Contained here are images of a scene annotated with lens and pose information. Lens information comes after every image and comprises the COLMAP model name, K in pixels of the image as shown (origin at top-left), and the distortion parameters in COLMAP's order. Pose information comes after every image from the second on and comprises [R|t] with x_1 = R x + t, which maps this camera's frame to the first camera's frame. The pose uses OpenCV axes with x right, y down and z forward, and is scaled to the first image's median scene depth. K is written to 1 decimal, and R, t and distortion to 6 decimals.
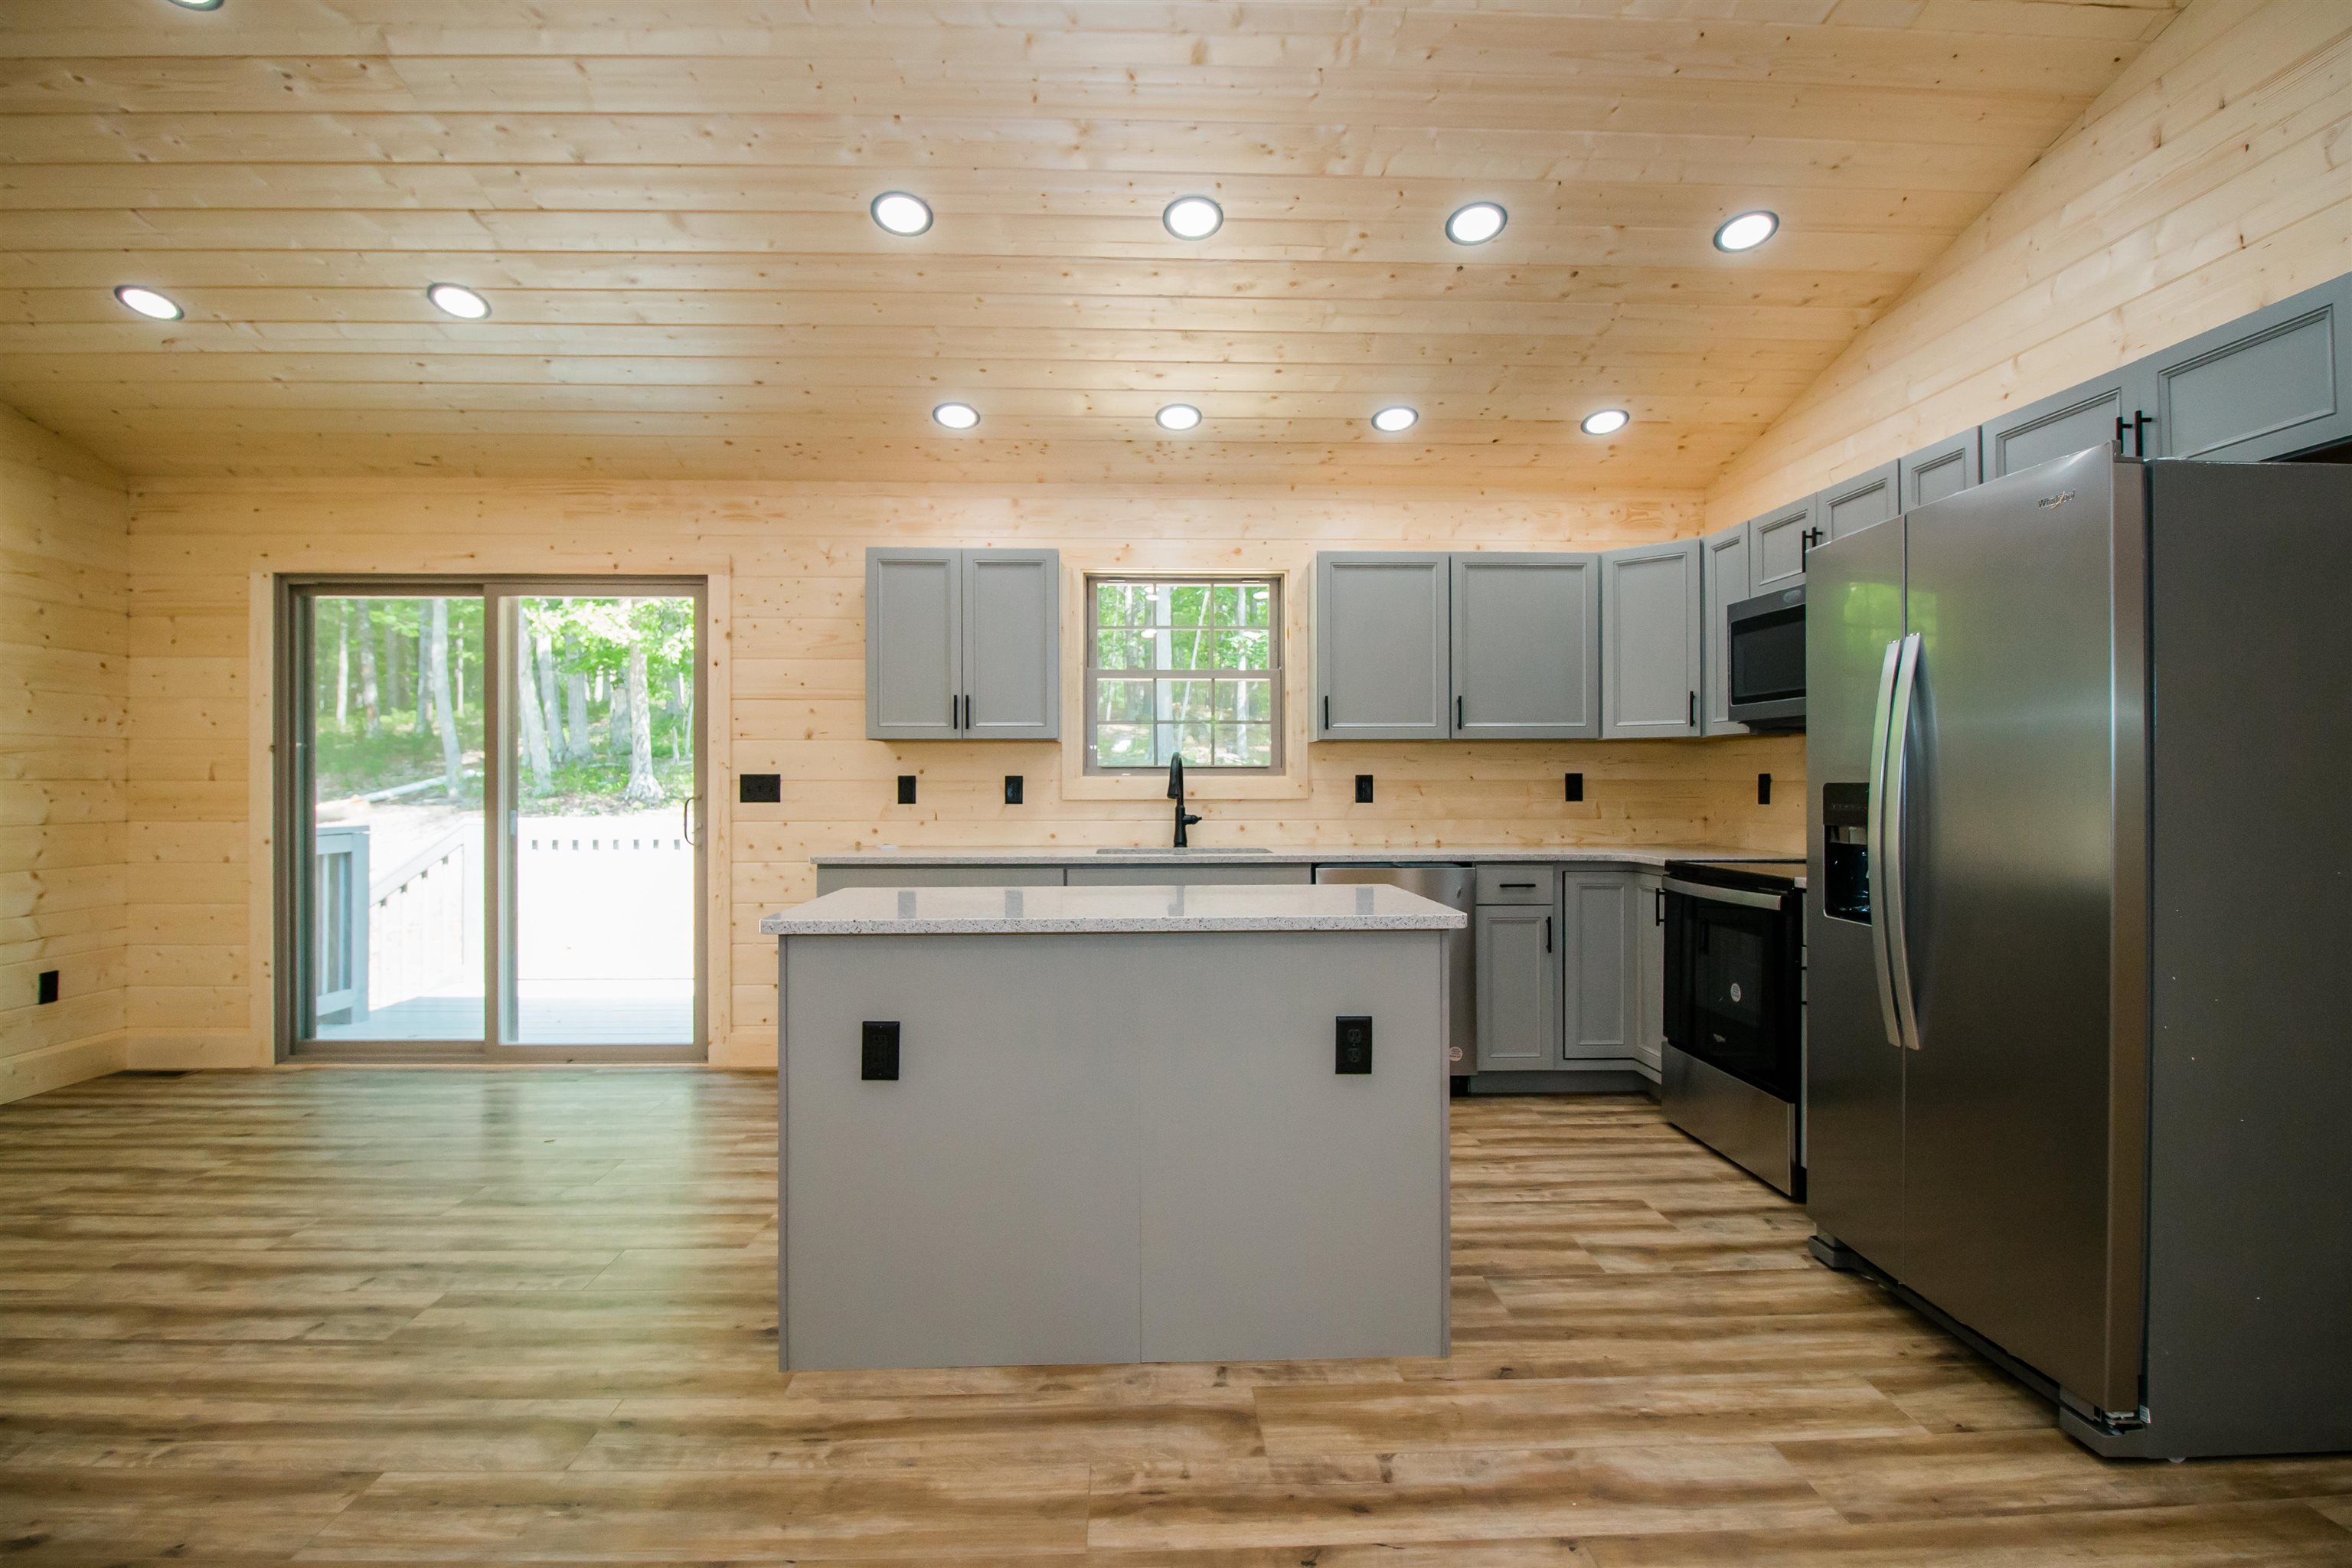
lens RADIAL K [[1113.3, 0, 1165.2], [0, 1113.3, 782.0], [0, 0, 1]] dist [-0.000597, -0.013915]
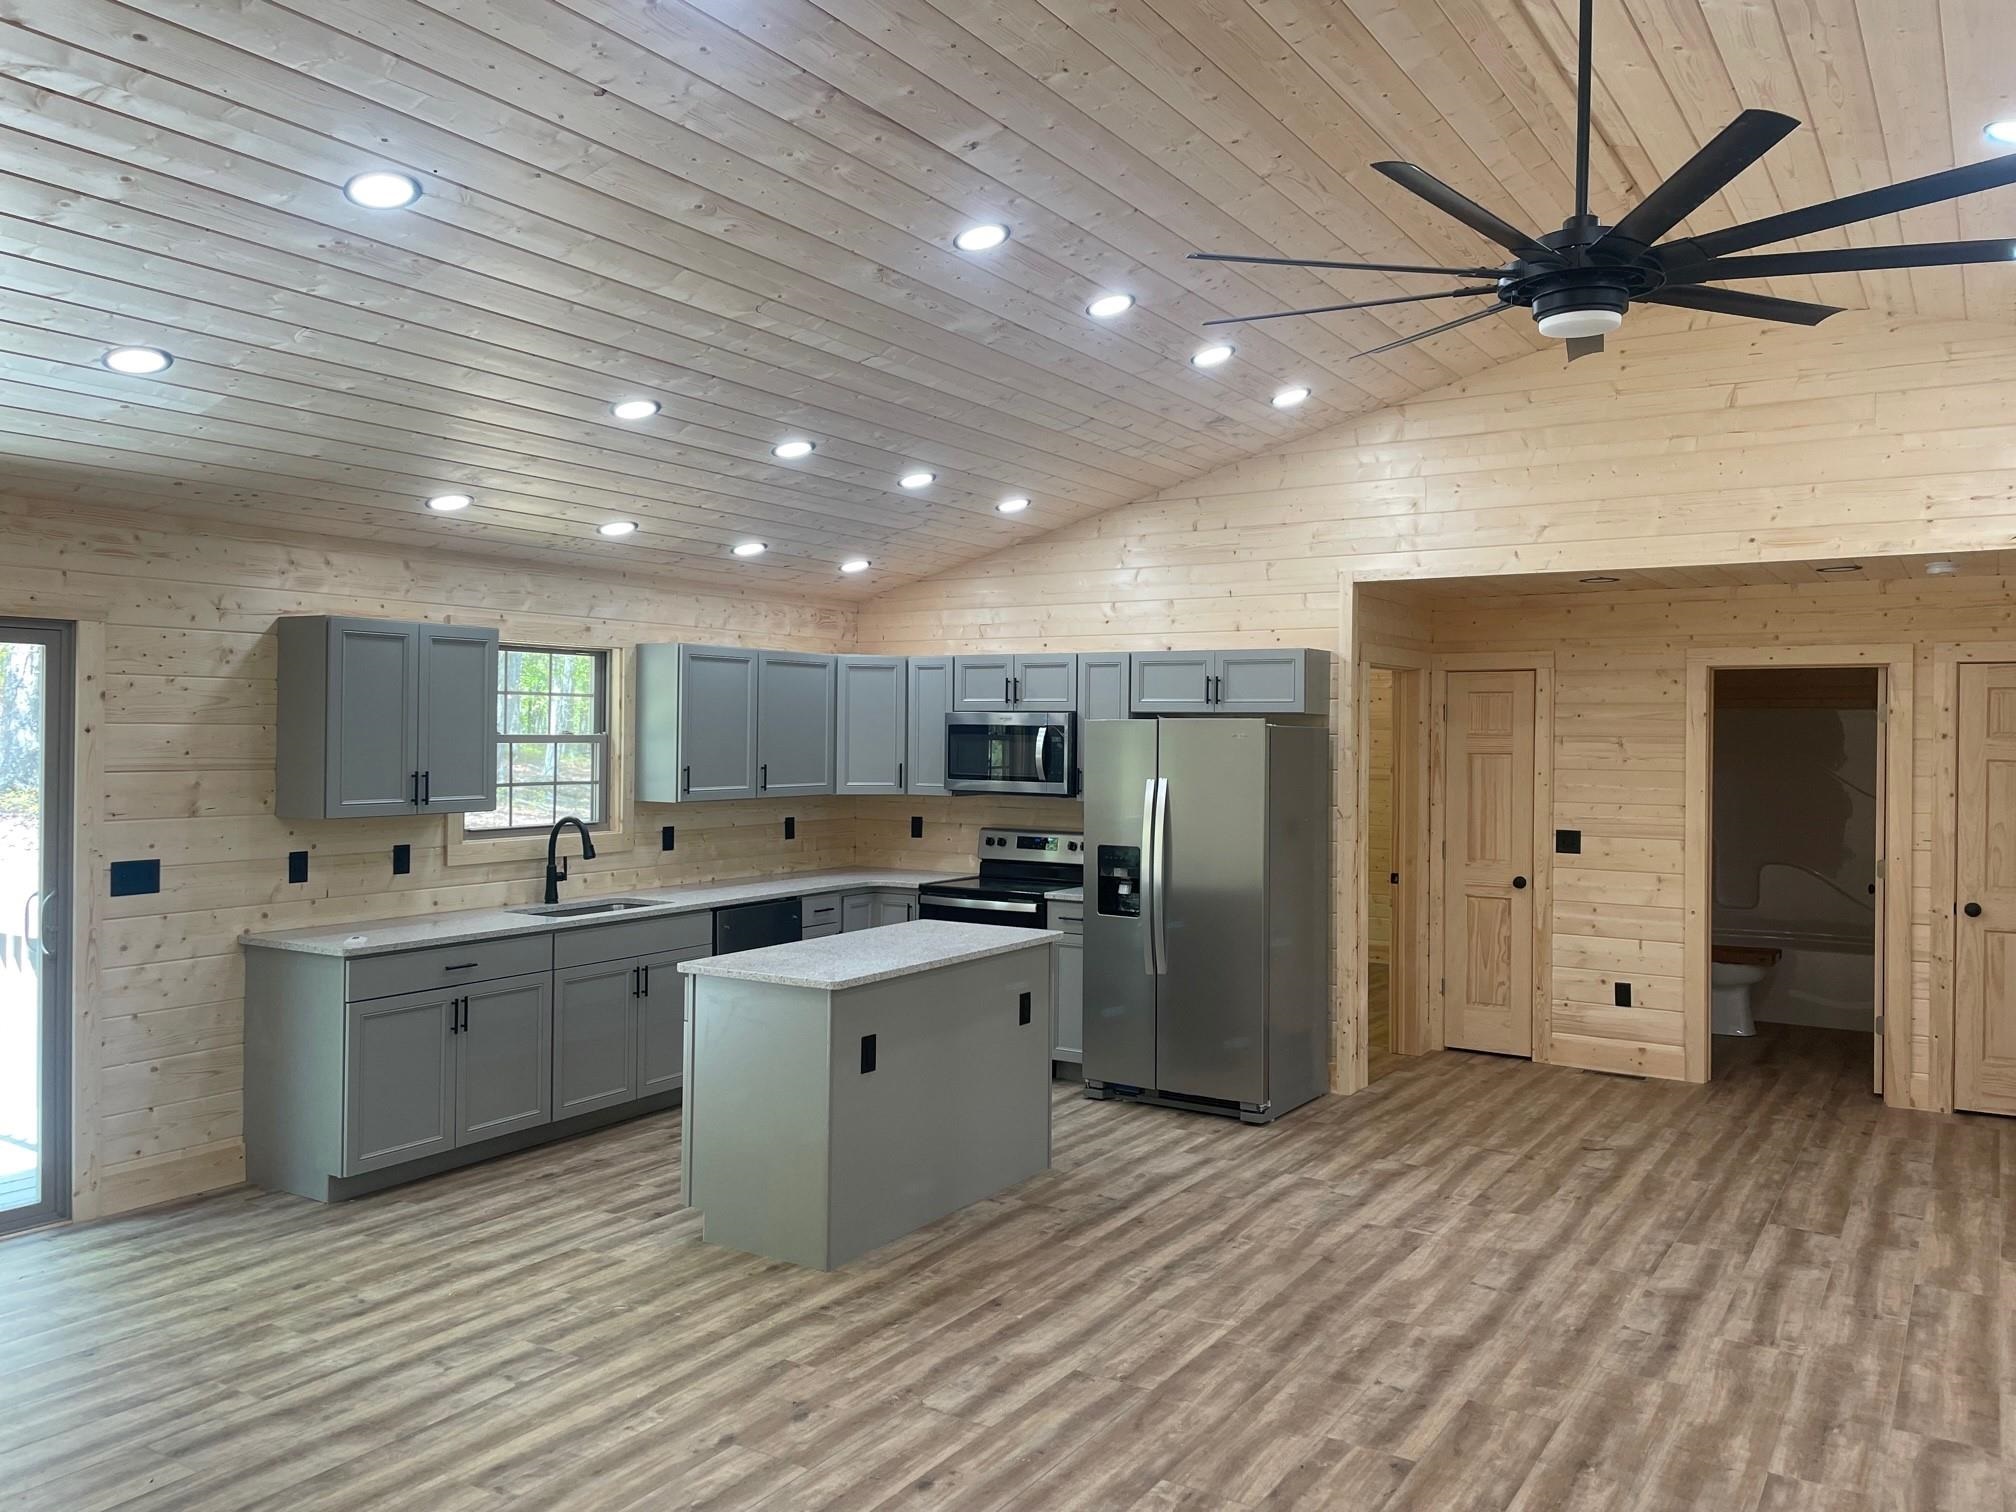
lens RADIAL K [[1524.4, 0, 1010.4], [0, 1524.4, 733.0], [0, 0, 1]] dist [0.097678, -0.120284]
pose [[0.567091, 0.005066, 0.823639, -1.245184], [-0.009892, 0.999951, 0.000660, -0.144320], [-0.823596, -0.008522, 0.567113, -0.271034]]
